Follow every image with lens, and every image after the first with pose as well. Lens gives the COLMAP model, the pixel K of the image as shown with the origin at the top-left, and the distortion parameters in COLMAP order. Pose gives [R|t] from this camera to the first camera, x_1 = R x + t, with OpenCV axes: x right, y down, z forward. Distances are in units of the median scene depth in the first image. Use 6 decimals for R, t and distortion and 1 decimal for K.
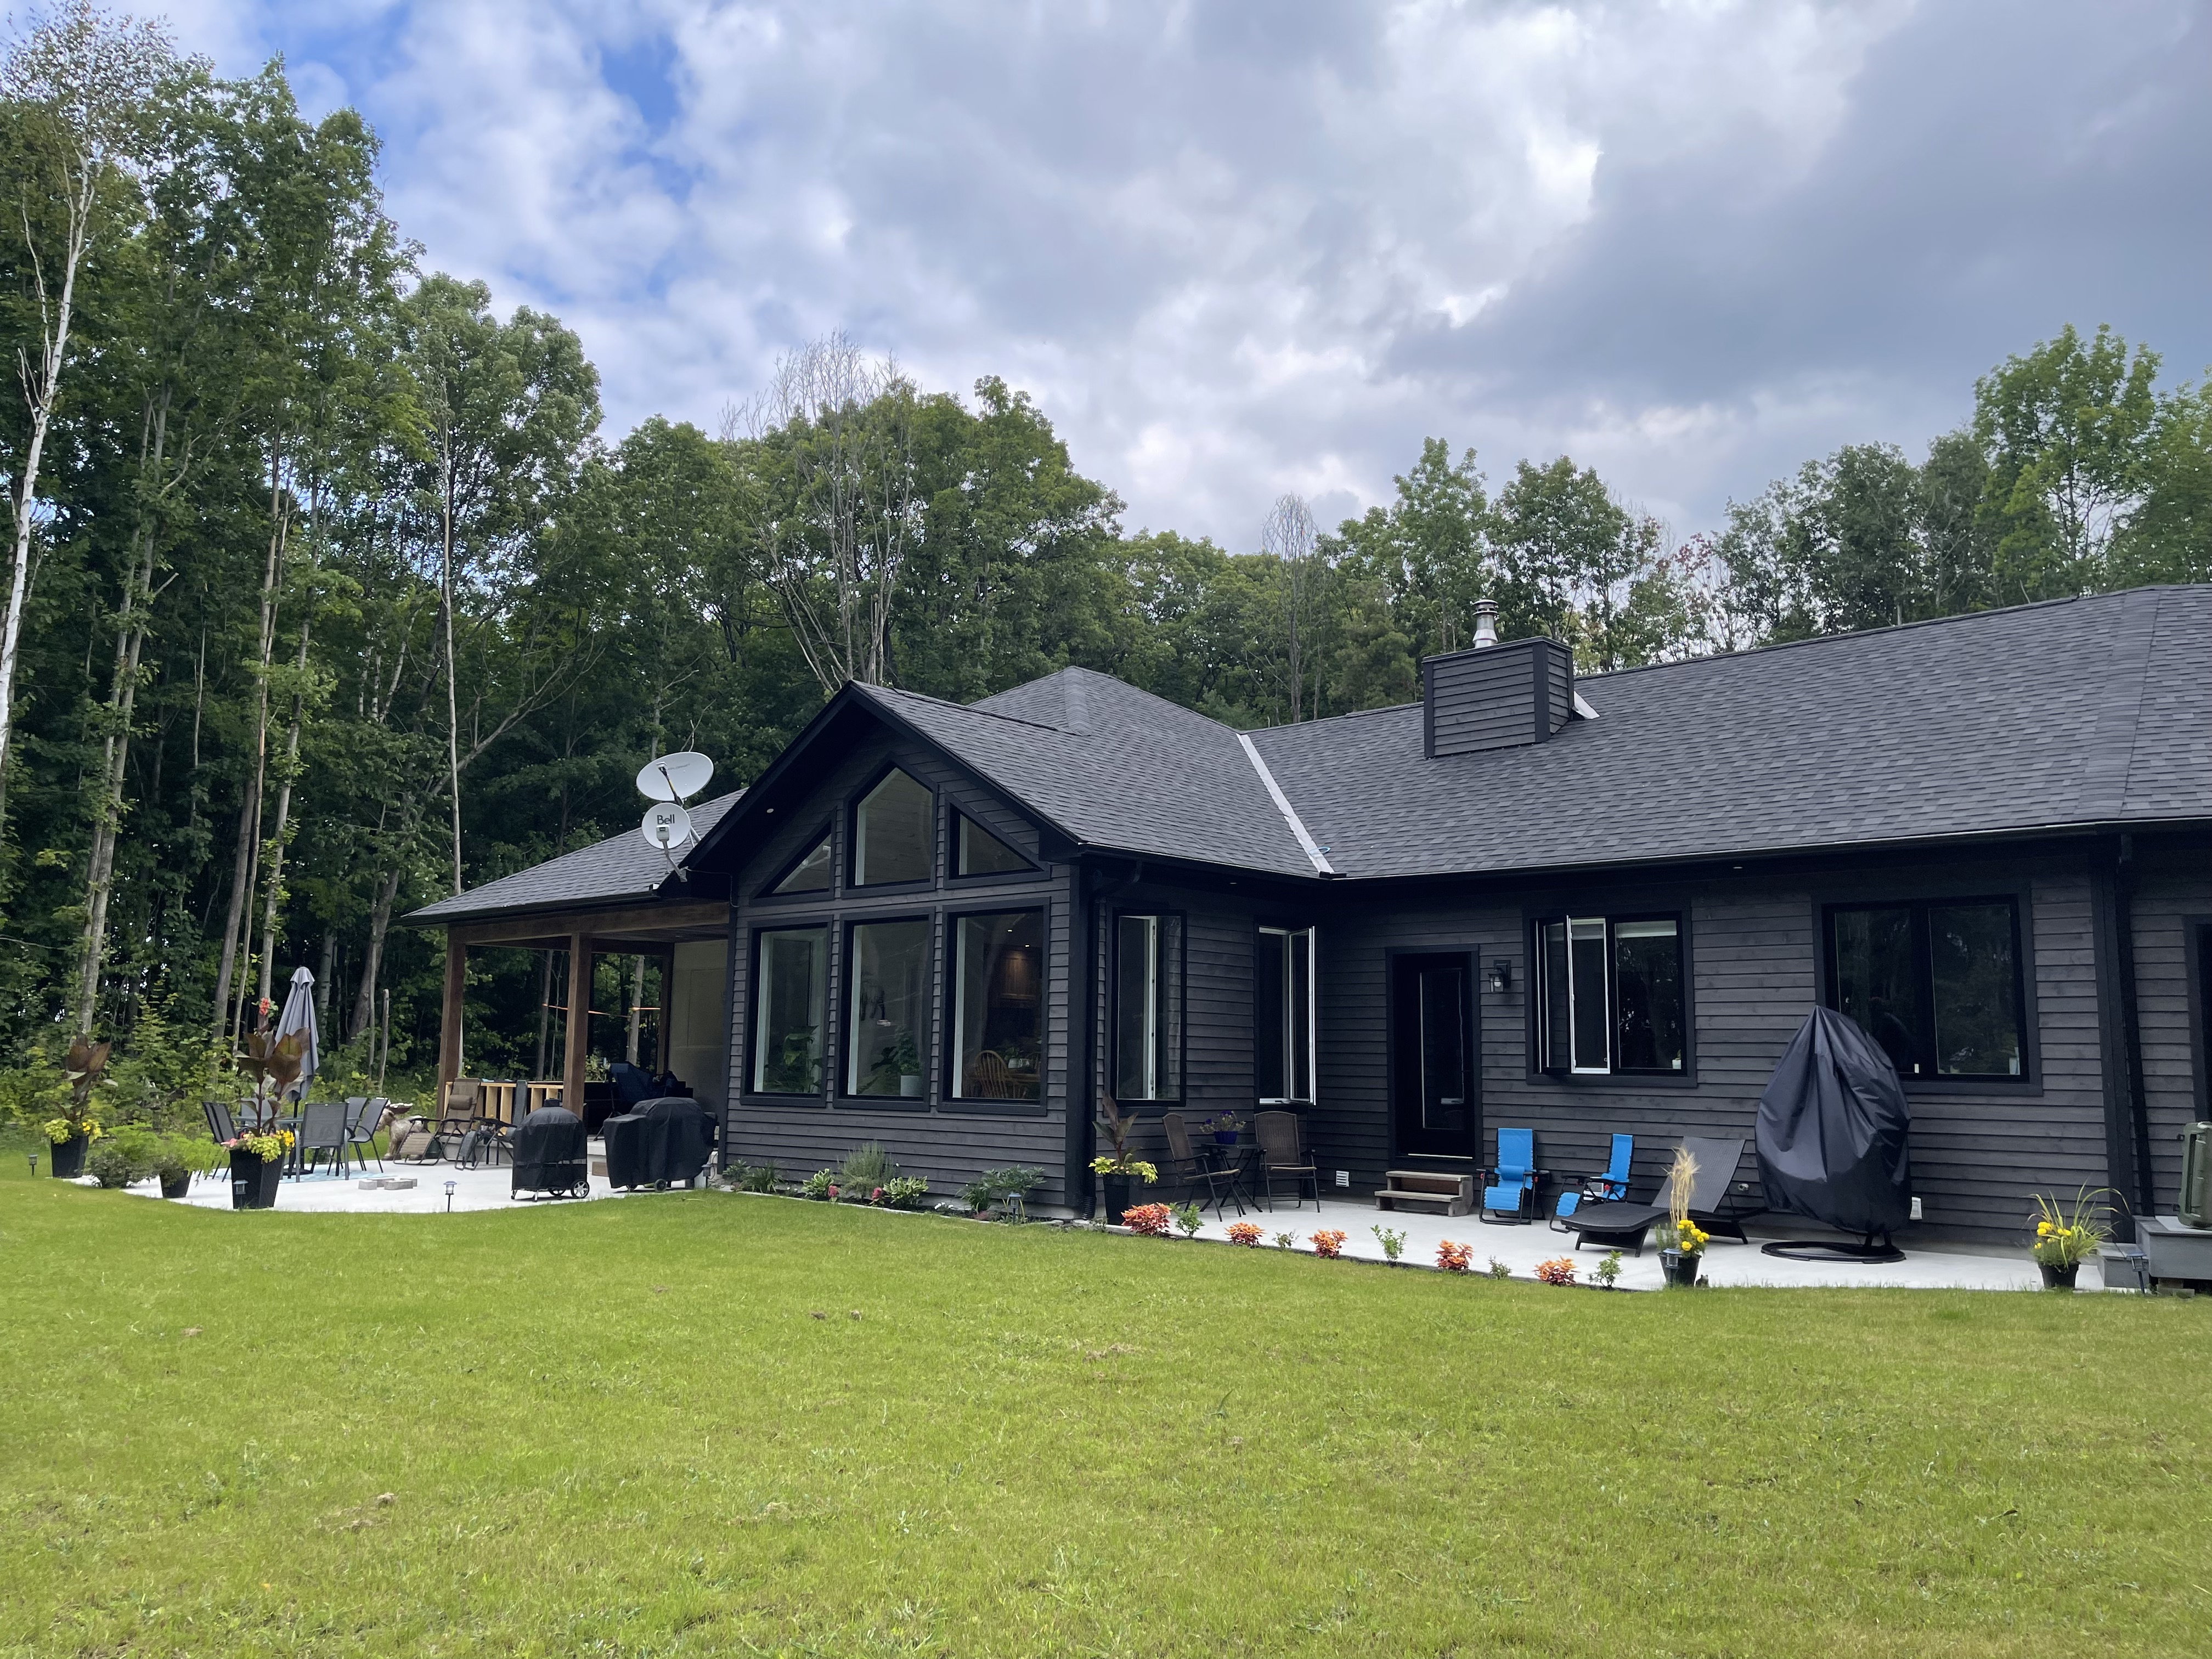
lens RADIAL K [[1717.2, 0, 1106.0], [0, 1717.2, 829.5], [0, 0, 1]] dist [0.103825, 0.000398]
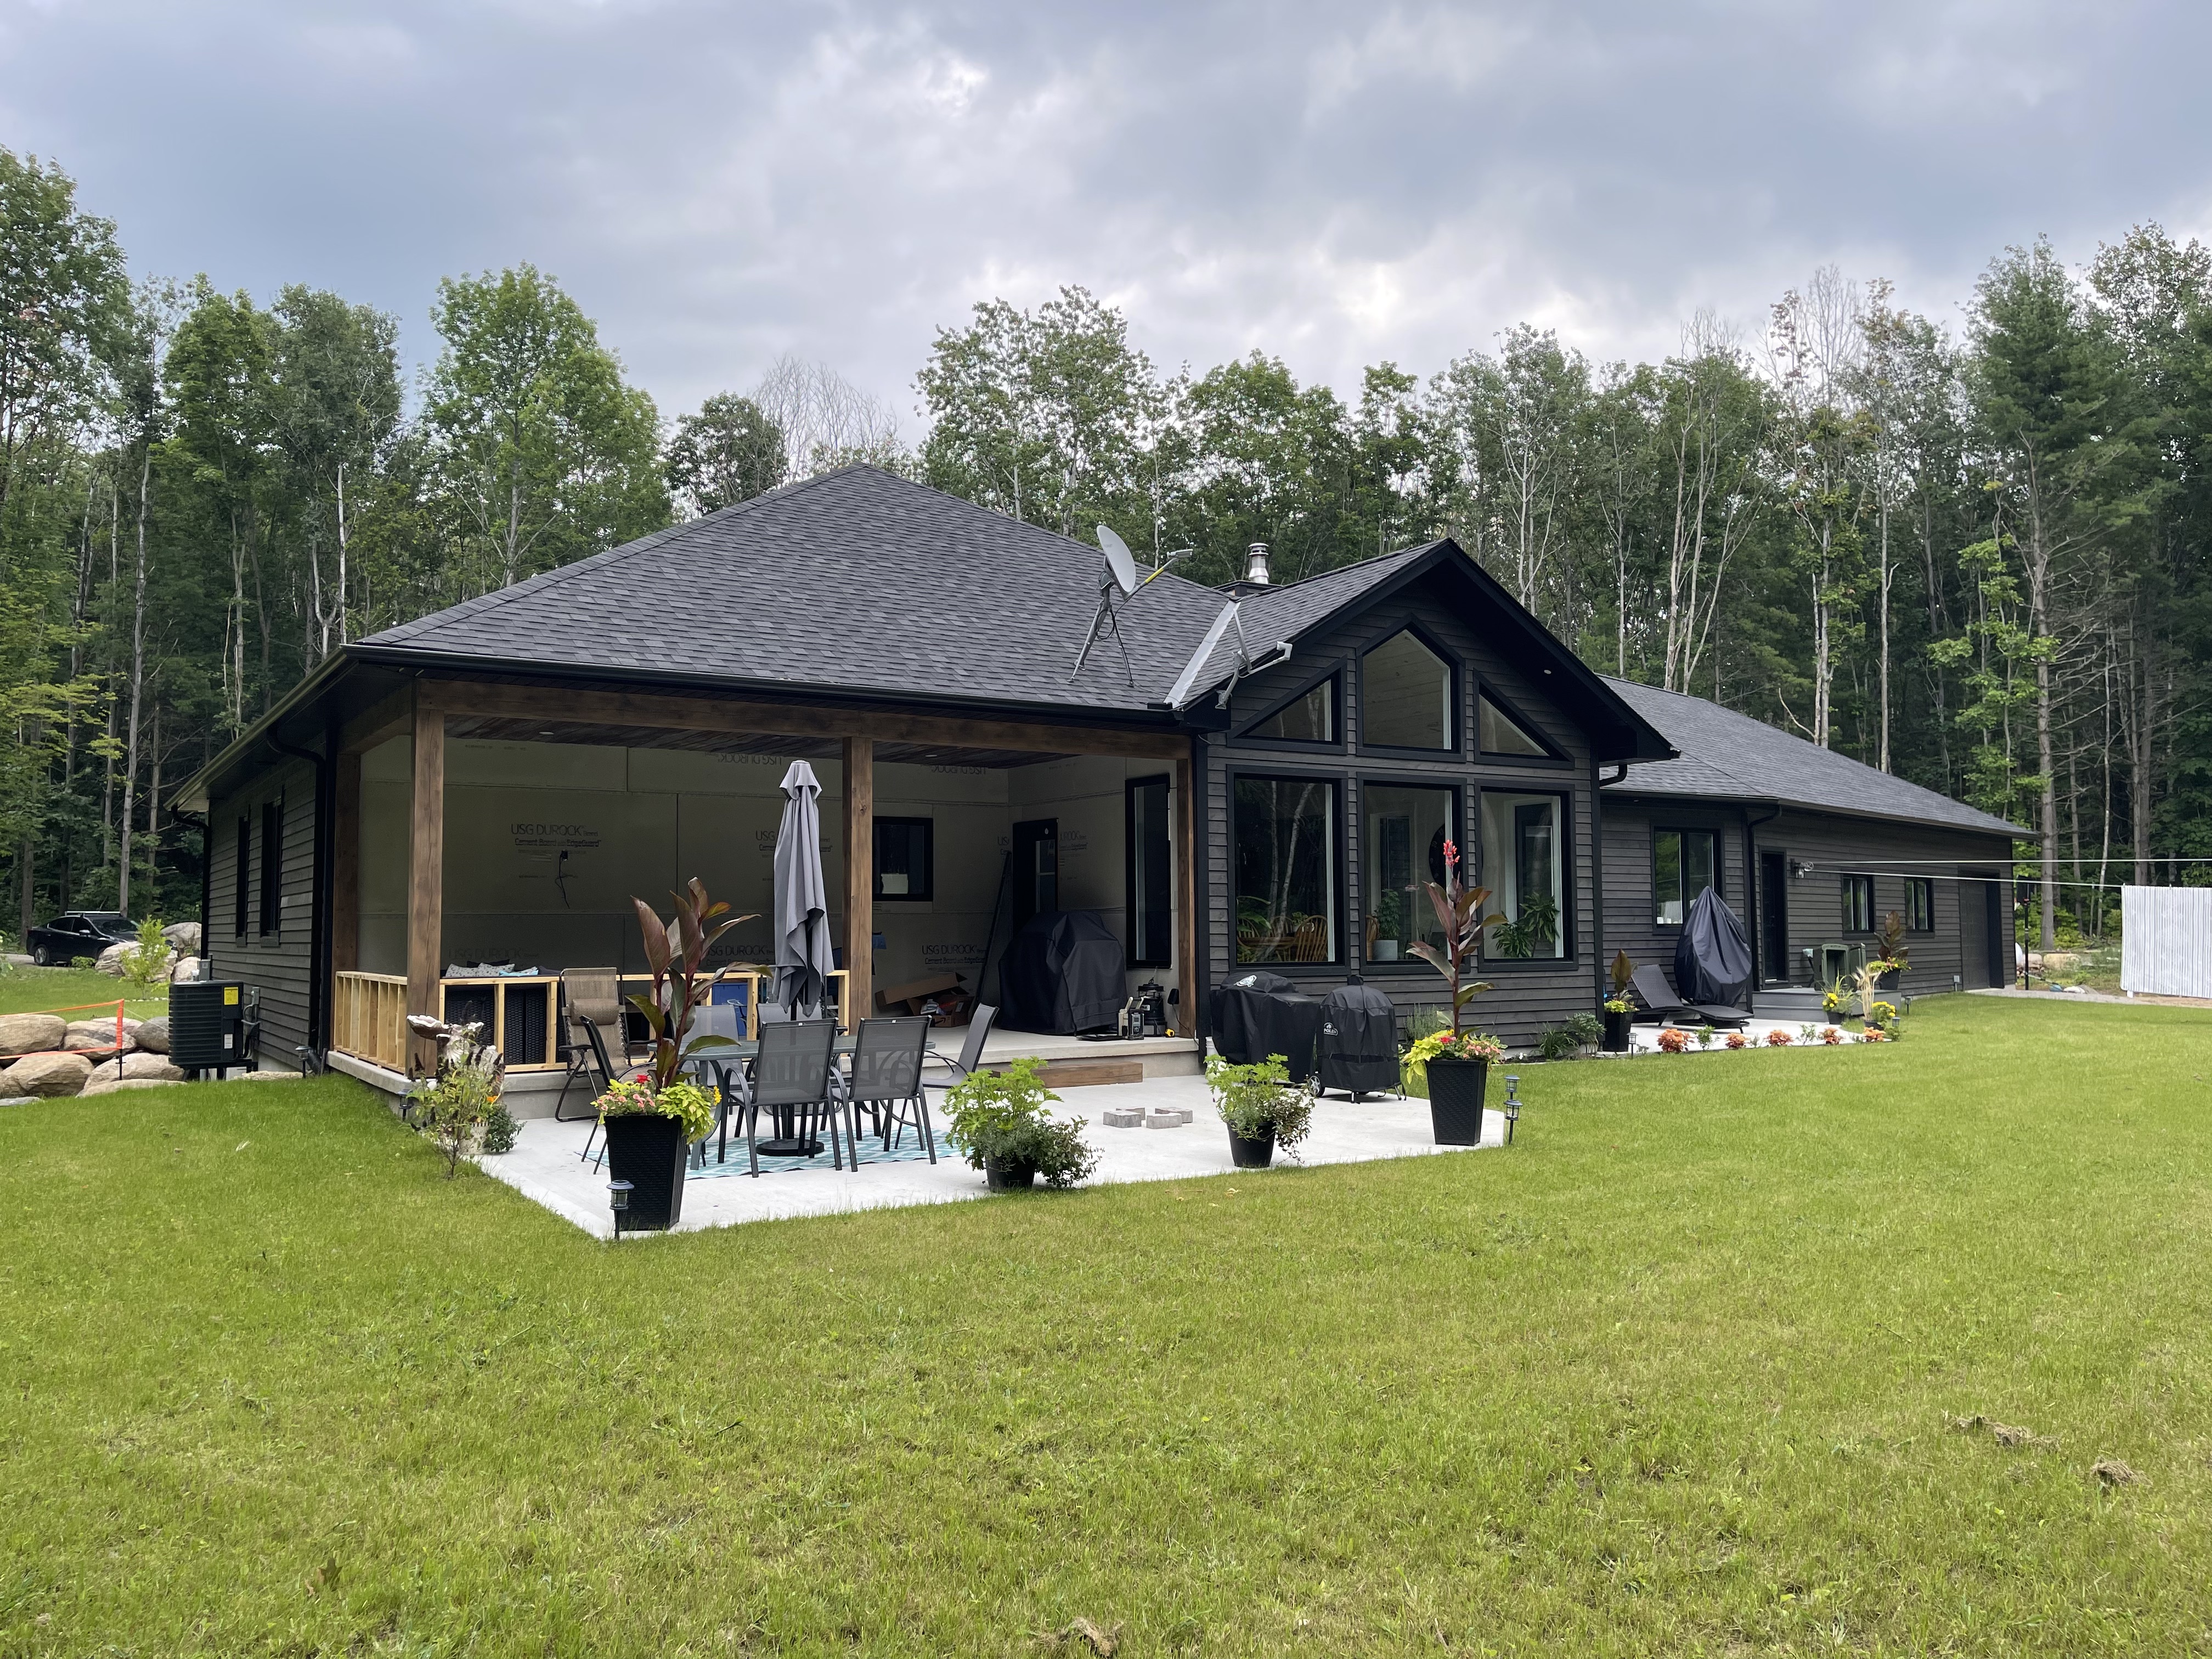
lens RADIAL K [[1691.2, 0, 1106.0], [0, 1691.2, 829.5], [0, 0, 1]] dist [0.046348, -0.001656]
pose [[0.241756, 0.044263, 0.969327, -1.186381], [-0.119771, 0.992681, -0.015458, 0.121436], [-0.962917, -0.112360, 0.245288, 0.988218]]
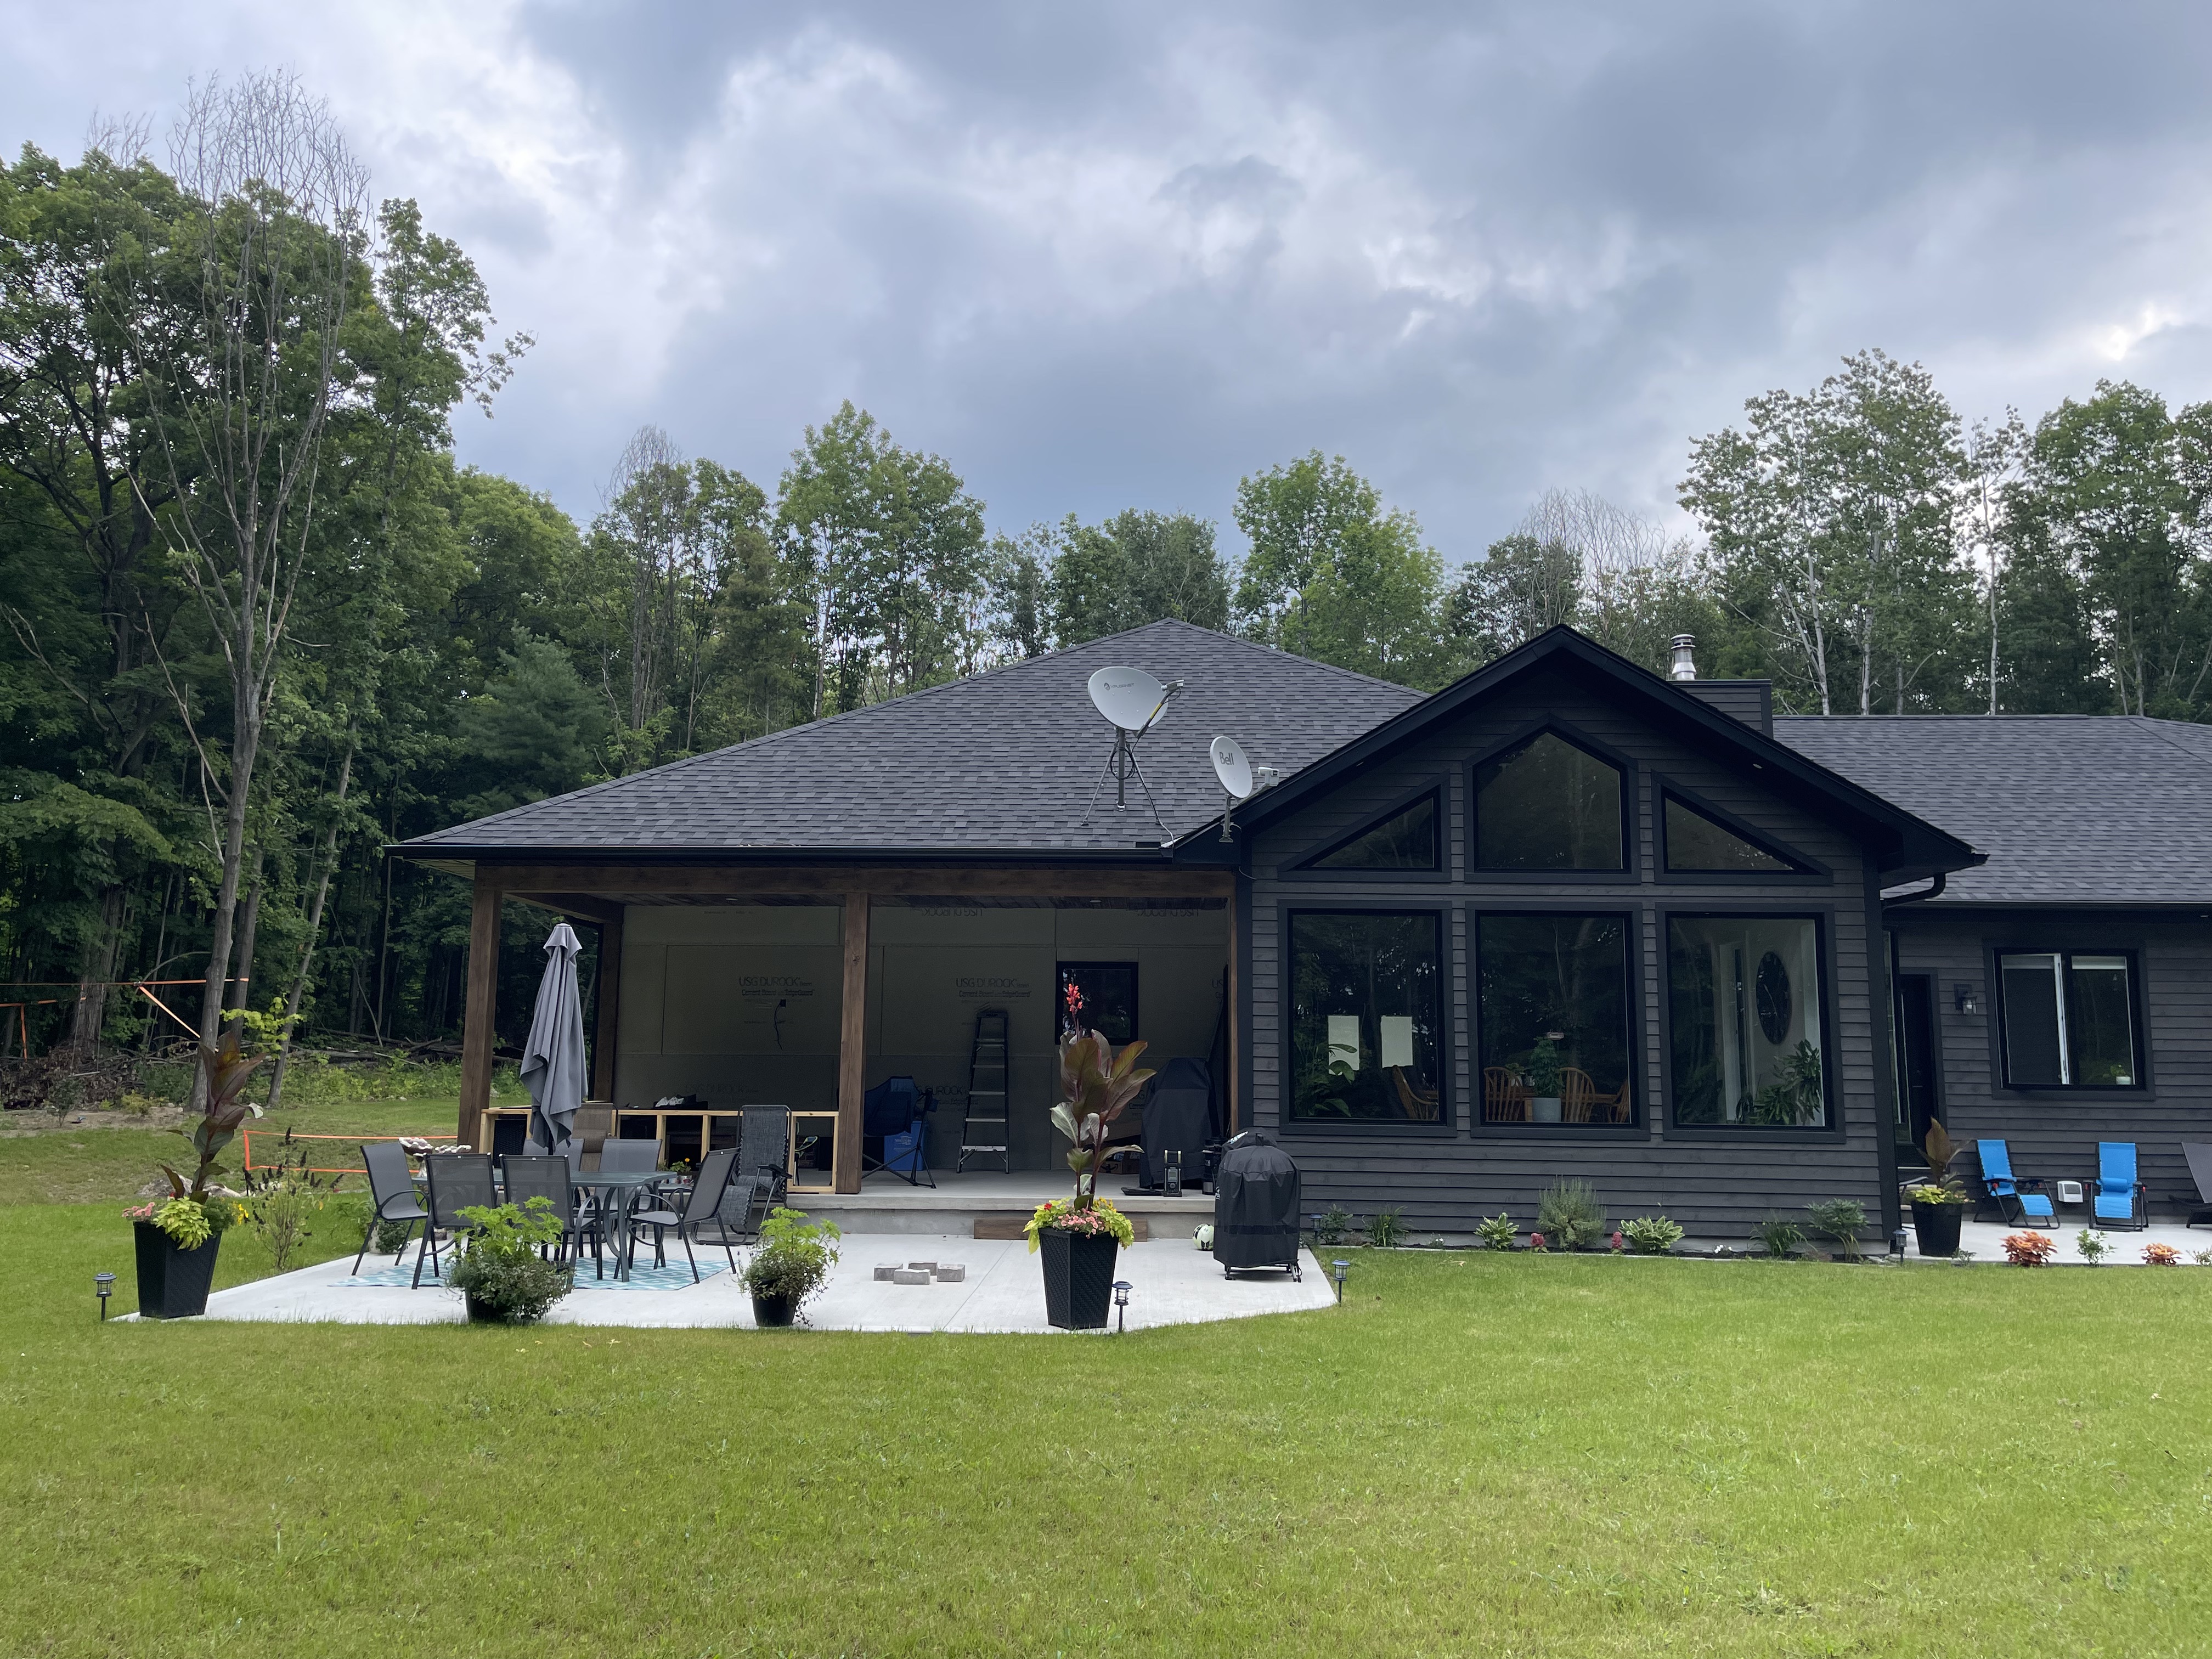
lens RADIAL K [[1691.2, 0, 1106.0], [0, 1691.2, 829.5], [0, 0, 1]] dist [0.046348, -0.001656]
pose [[0.756449, 0.086368, 0.648325, -0.889838], [-0.088052, 0.995667, -0.029904, 0.059262], [-0.648098, -0.034465, 0.760776, 0.544181]]
